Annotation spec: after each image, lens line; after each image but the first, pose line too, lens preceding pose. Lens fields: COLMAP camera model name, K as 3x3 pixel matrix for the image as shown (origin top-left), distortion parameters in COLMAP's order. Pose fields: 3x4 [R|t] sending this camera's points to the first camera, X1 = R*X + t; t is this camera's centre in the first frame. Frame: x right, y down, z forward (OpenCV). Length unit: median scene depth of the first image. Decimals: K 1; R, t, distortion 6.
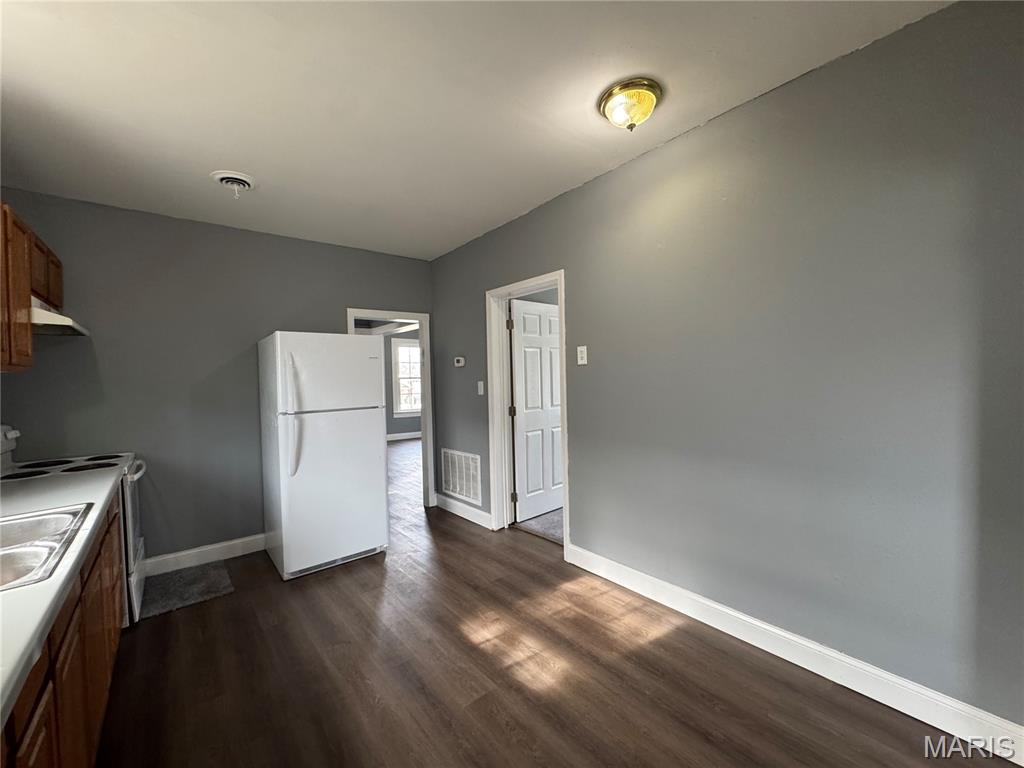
lens RADIAL K [[411.4, 0, 512.0], [0, 411.4, 384.0], [0, 0, 1]] dist [-0.000563, -0.000177]
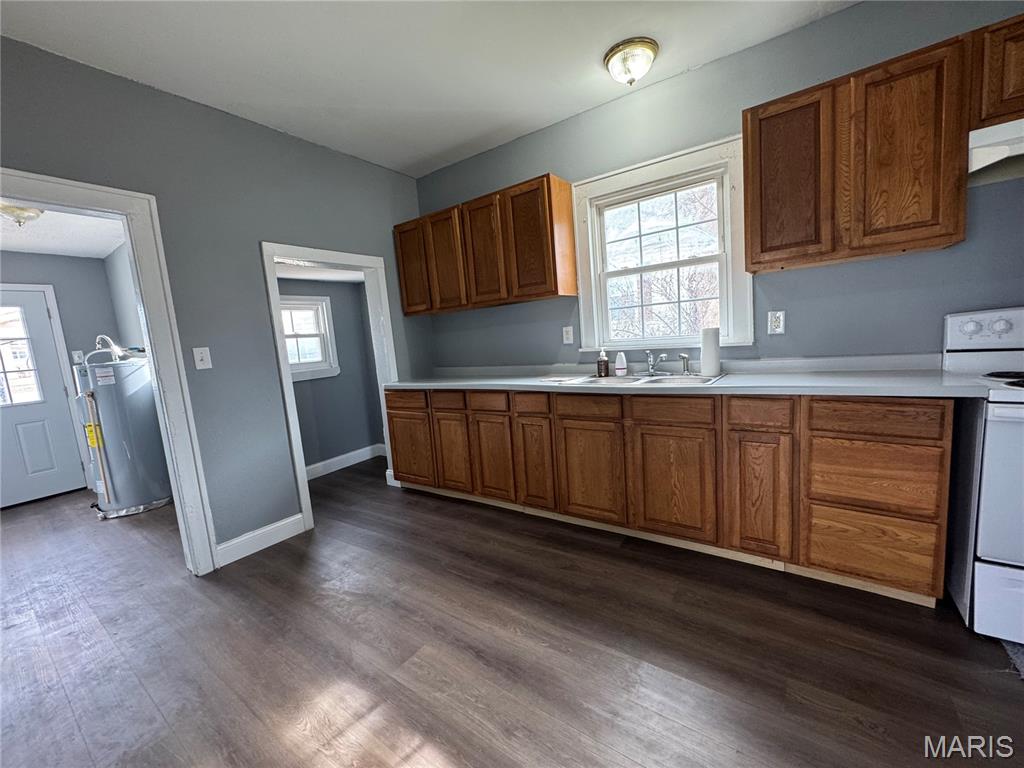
lens RADIAL K [[411.4, 0, 512.0], [0, 411.4, 384.0], [0, 0, 1]] dist [-0.000563, -0.000177]
pose [[-0.962525, 0.131113, -0.237394, -0.109787], [0.098510, 0.984606, 0.144386, 0.034042], [0.252670, 0.115589, -0.960623, 1.283601]]
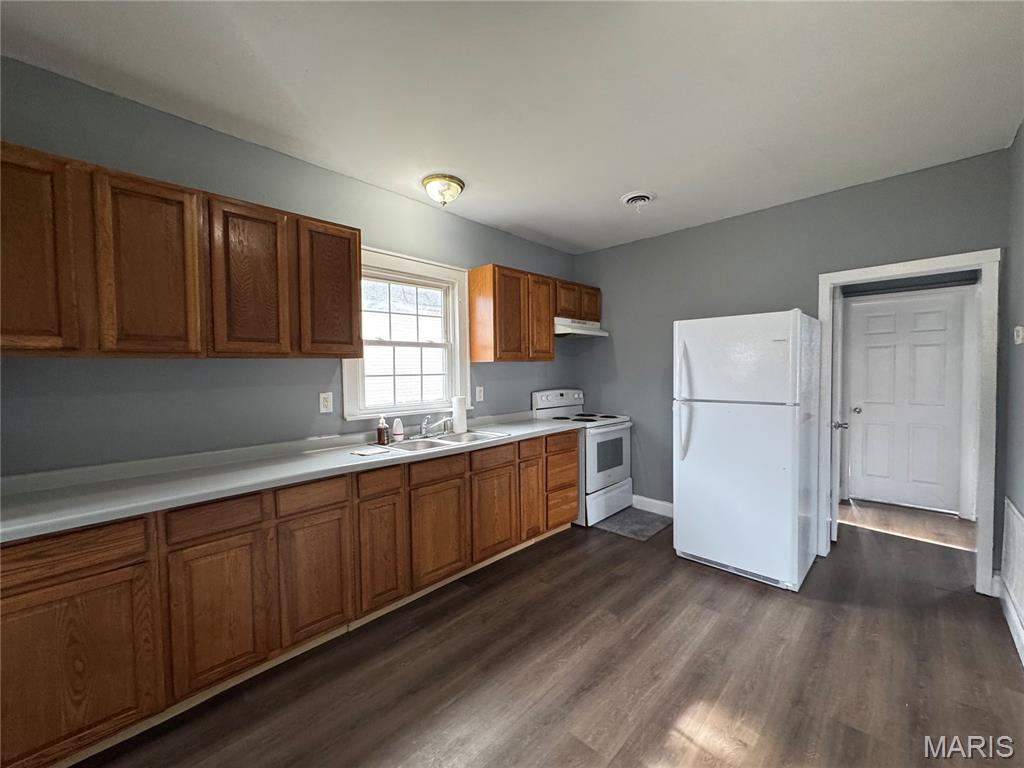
lens RADIAL K [[411.4, 0, 512.0], [0, 411.4, 384.0], [0, 0, 1]] dist [-0.000563, -0.000177]
pose [[0.105700, 0.060031, -0.992584, 0.490531], [-0.010611, 0.998187, 0.059239, -0.028481], [0.994341, 0.004271, 0.106146, 0.515364]]
